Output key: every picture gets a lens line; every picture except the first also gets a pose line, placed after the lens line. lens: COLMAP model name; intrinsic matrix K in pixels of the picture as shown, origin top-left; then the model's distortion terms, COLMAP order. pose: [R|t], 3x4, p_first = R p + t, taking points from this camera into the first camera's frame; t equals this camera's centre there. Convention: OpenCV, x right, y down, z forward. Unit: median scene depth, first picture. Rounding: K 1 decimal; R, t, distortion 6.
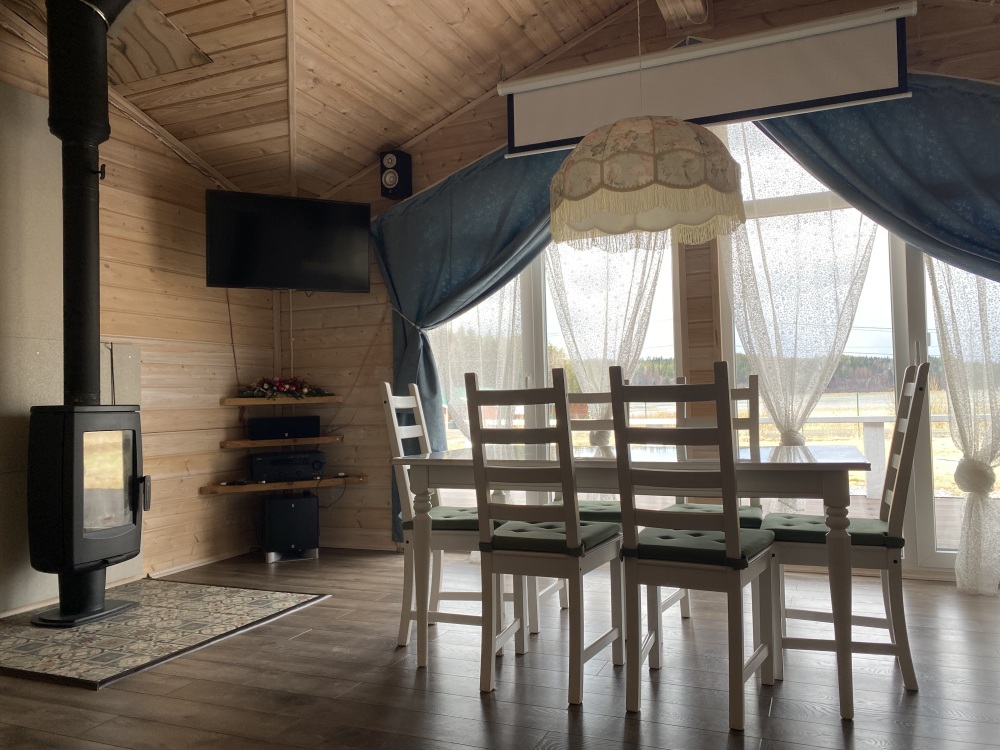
lens RADIAL K [[759.0, 0, 503.7], [0, 759.0, 372.6], [0, 0, 1]] dist [0.074468, -0.120508]
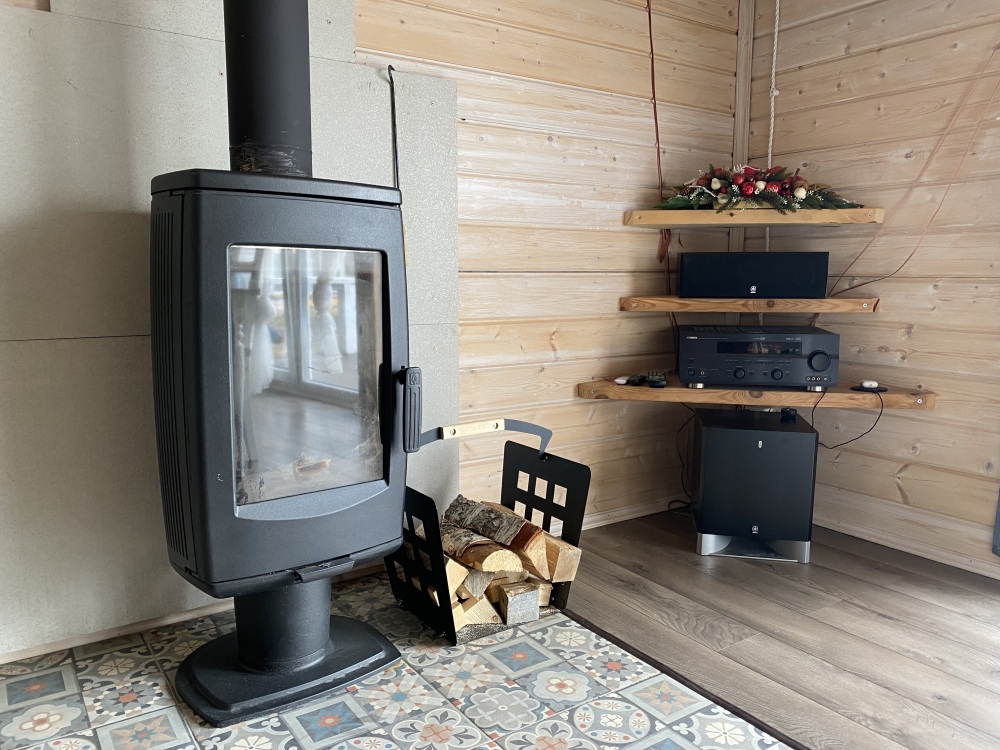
lens RADIAL K [[759.0, 0, 503.7], [0, 759.0, 372.6], [0, 0, 1]] dist [0.074468, -0.120508]
pose [[0.843093, 0.099906, -0.528406, -0.165206], [-0.007519, 0.984685, 0.174179, 0.052378], [0.537715, -0.142876, 0.830933, 0.536361]]
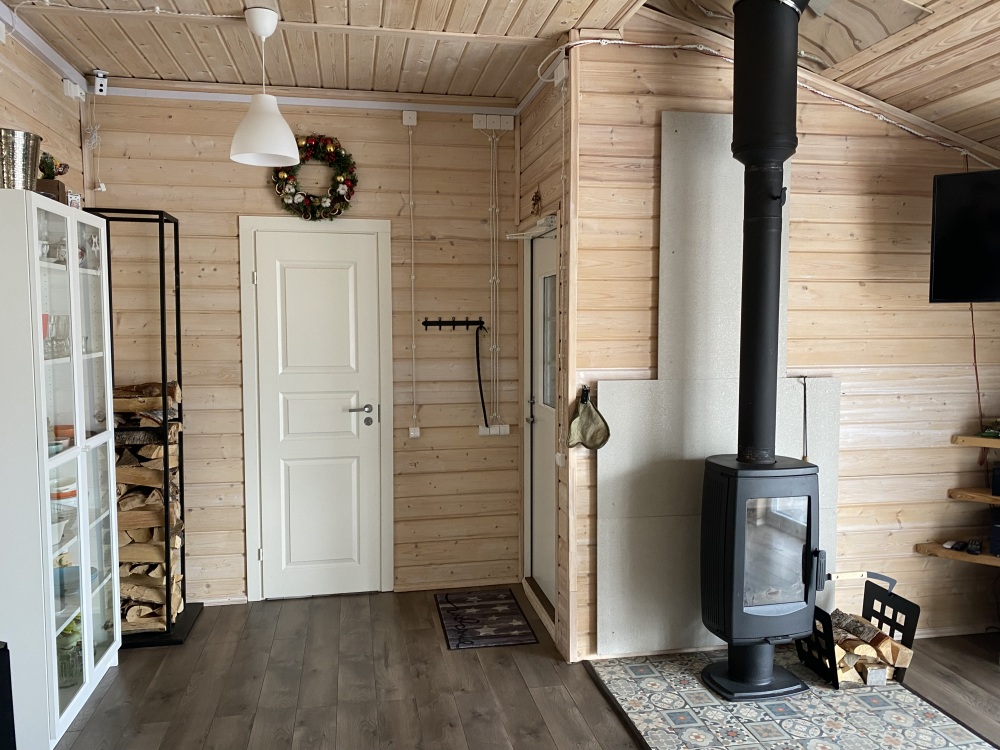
lens RADIAL K [[768.3, 0, 492.7], [0, 768.3, 373.7], [0, 0, 1]] dist [0.033478, -0.034859]
pose [[0.547488, 0.083364, -0.832651, 0.026388], [0.015196, 0.993871, 0.109496, -0.123847], [0.836676, -0.072601, 0.542865, 0.186036]]
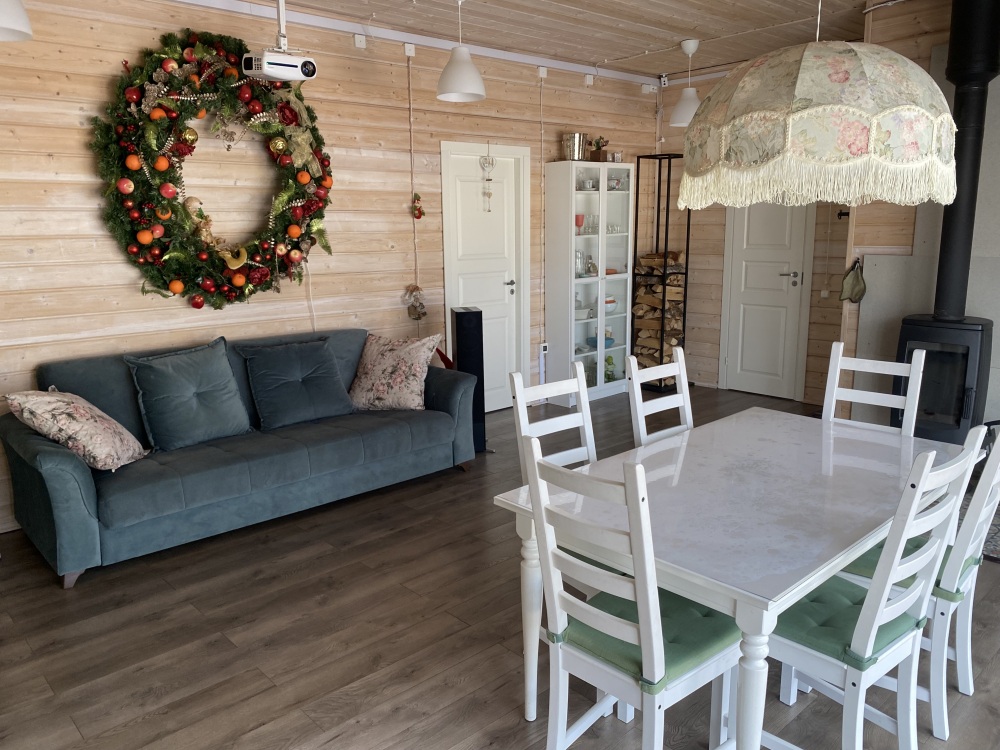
lens RADIAL K [[768.3, 0, 492.7], [0, 768.3, 373.7], [0, 0, 1]] dist [0.033478, -0.034859]
pose [[-0.424299, 0.207393, -0.881452, 0.628500], [0.057912, 0.977641, 0.202148, -0.118302], [0.903668, 0.034725, -0.426823, 0.657337]]
